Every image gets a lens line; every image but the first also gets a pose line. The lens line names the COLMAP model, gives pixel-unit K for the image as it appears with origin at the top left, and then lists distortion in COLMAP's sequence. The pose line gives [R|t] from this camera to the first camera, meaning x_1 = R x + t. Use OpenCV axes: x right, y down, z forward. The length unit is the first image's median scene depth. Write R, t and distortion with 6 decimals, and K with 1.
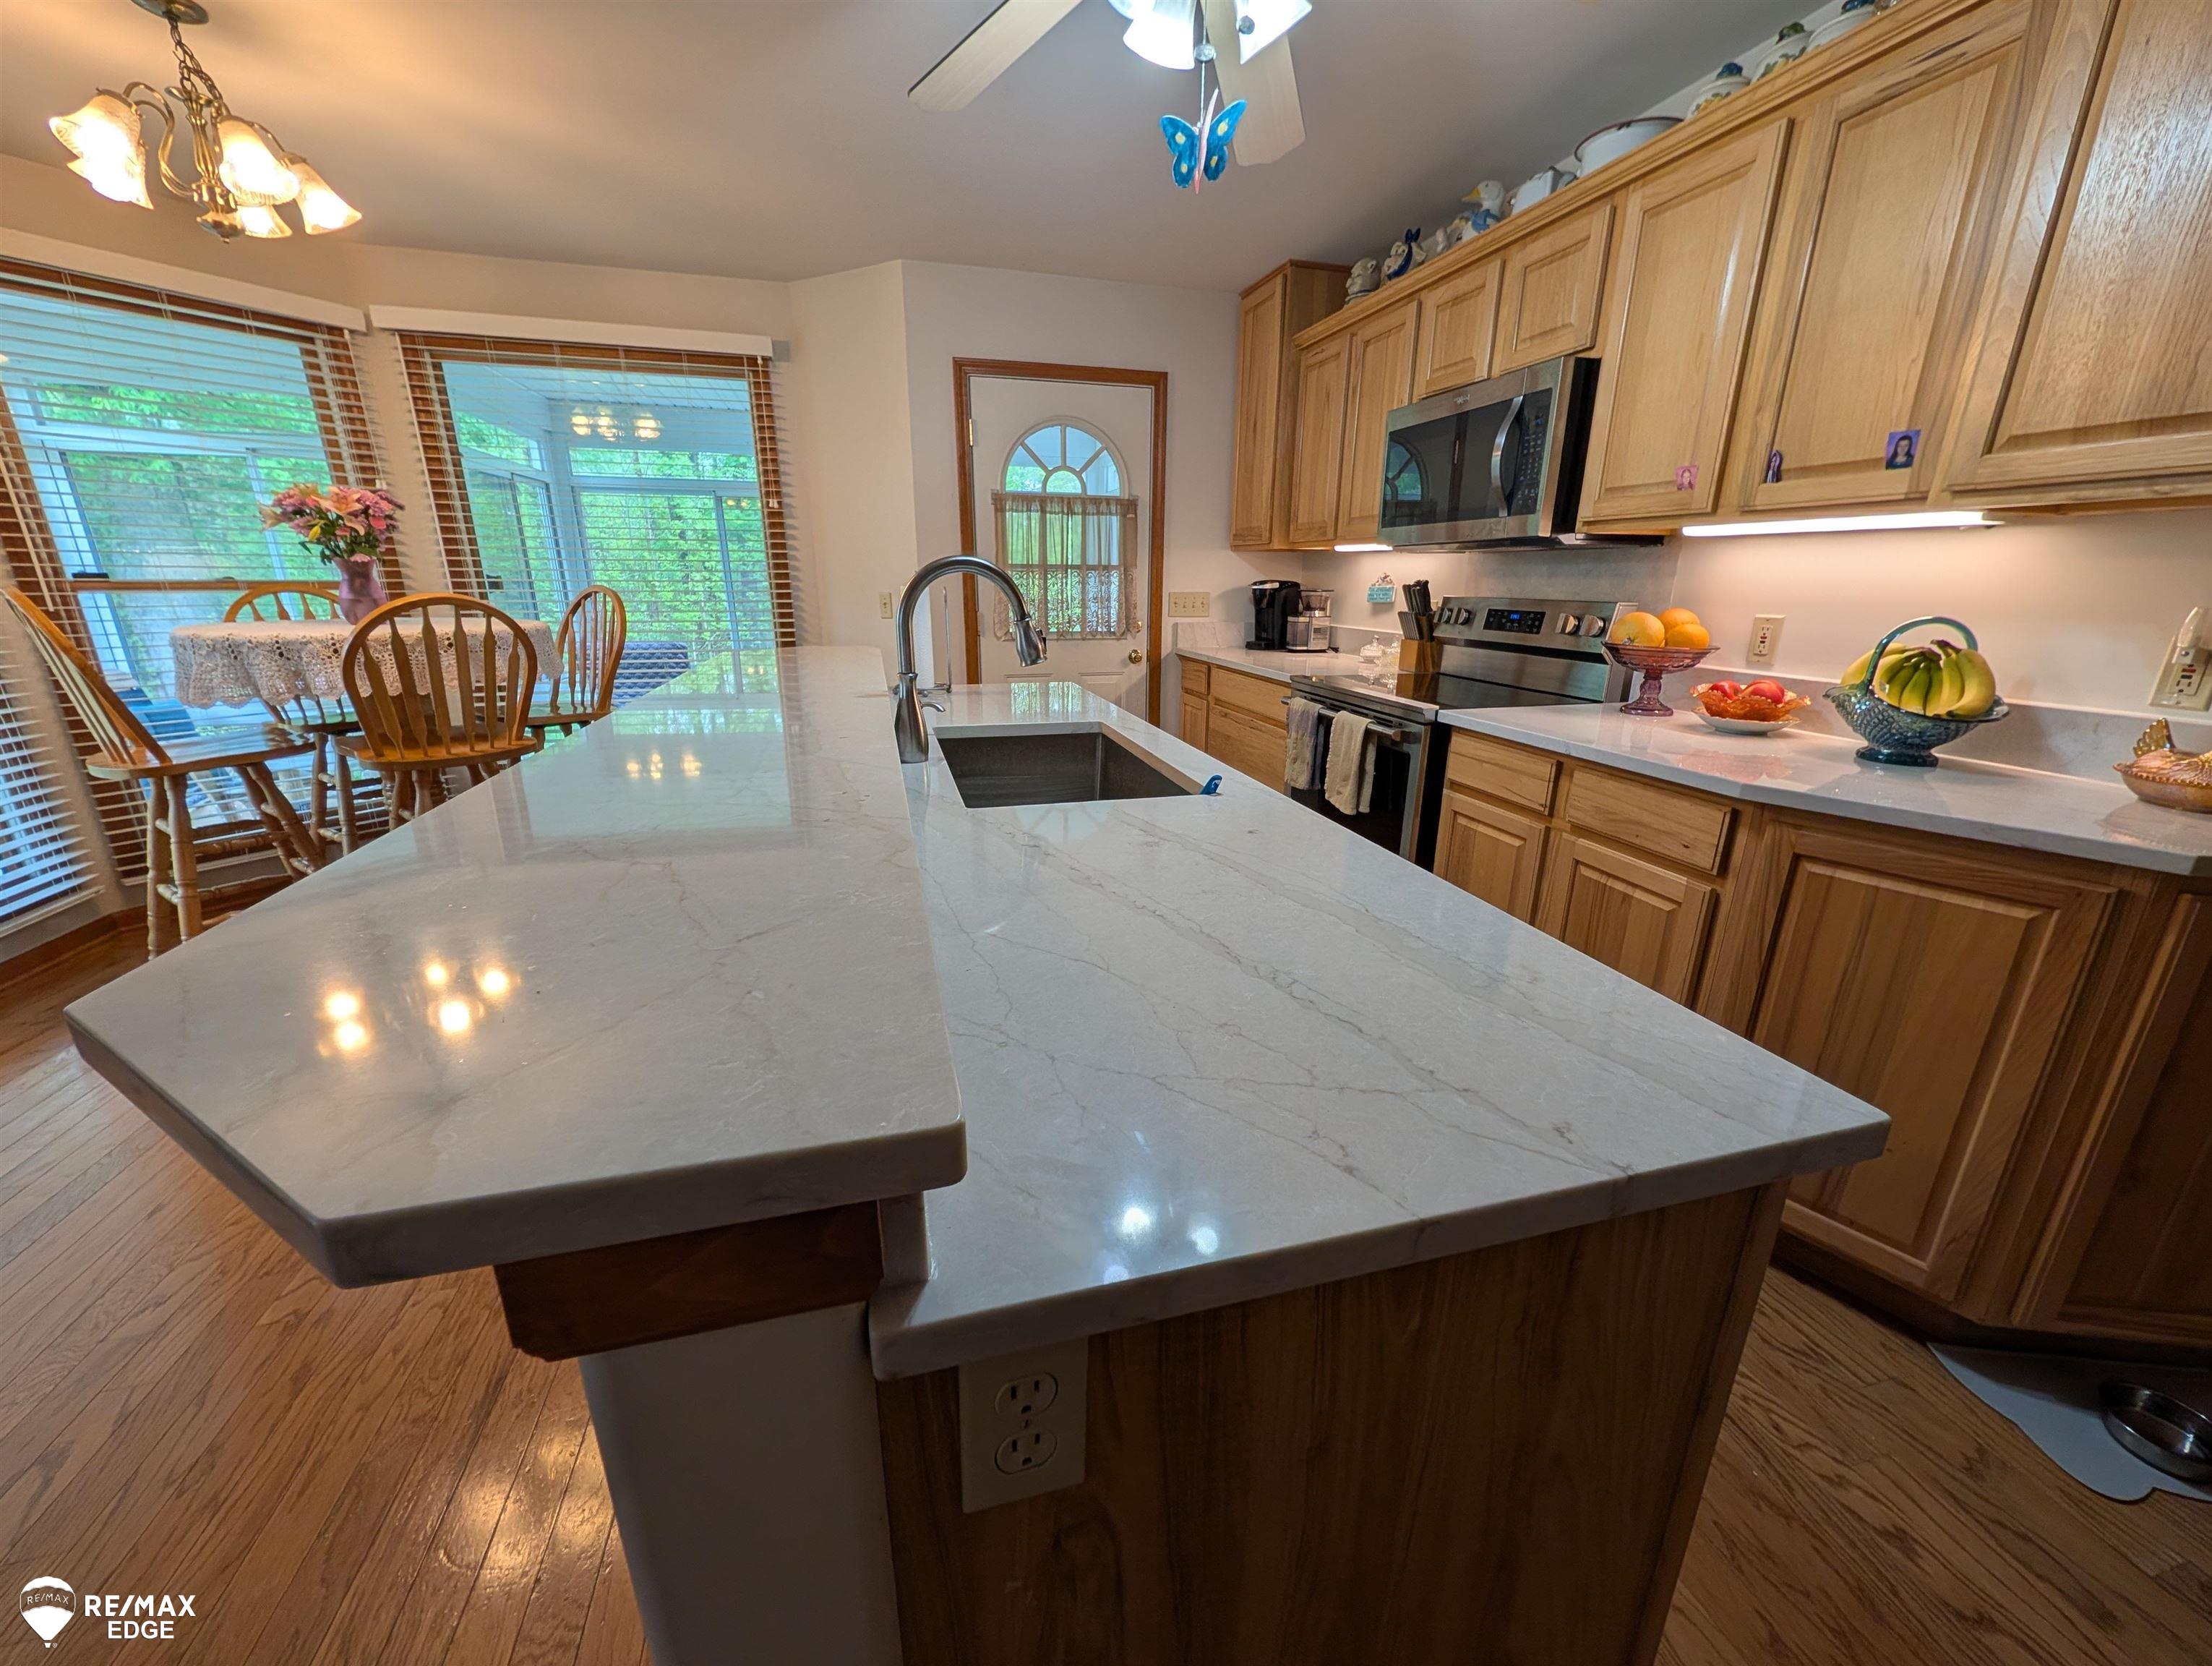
lens RADIAL K [[855.7, 0, 1106.0], [0, 855.7, 833.0], [0, 0, 1]] dist [0.000965, -0.000132]
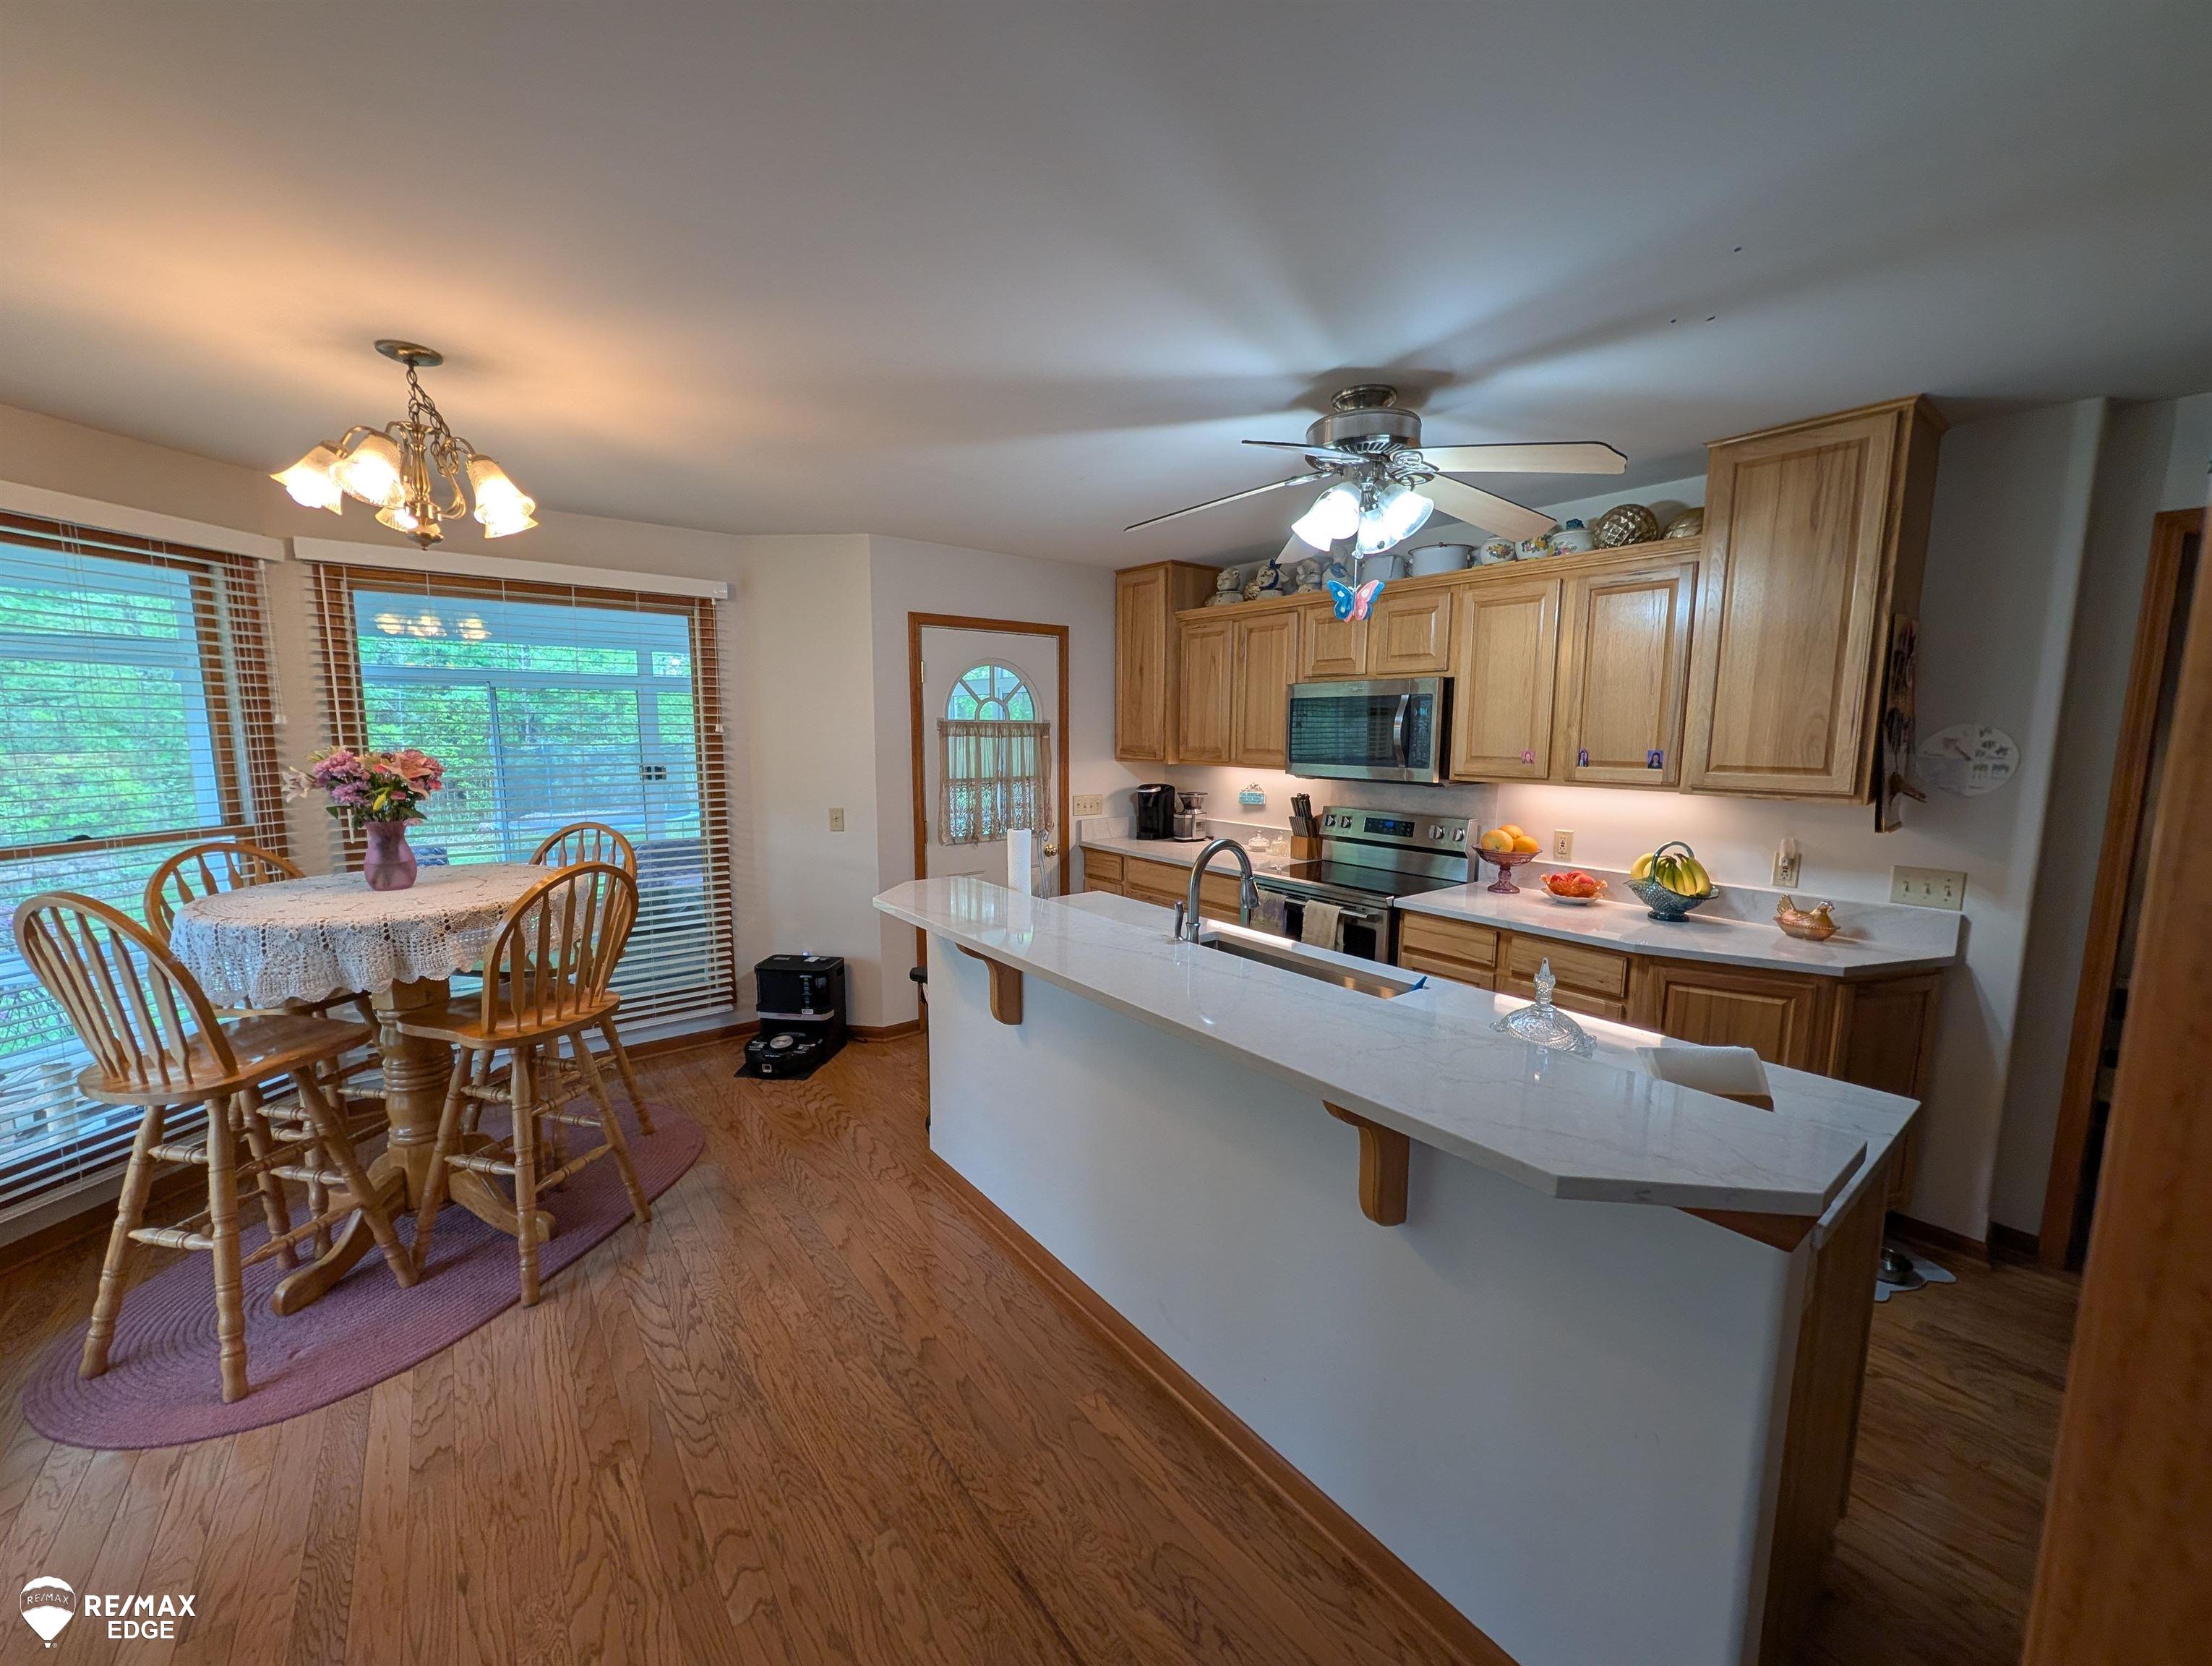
lens RADIAL K [[855.7, 0, 1106.0], [0, 855.7, 833.0], [0, 0, 1]] dist [0.000965, -0.000132]
pose [[0.922389, -0.051094, 0.382869, -0.525536], [0.113194, 0.983451, -0.141459, -0.088637], [-0.369305, 0.173818, 0.912908, -0.143922]]
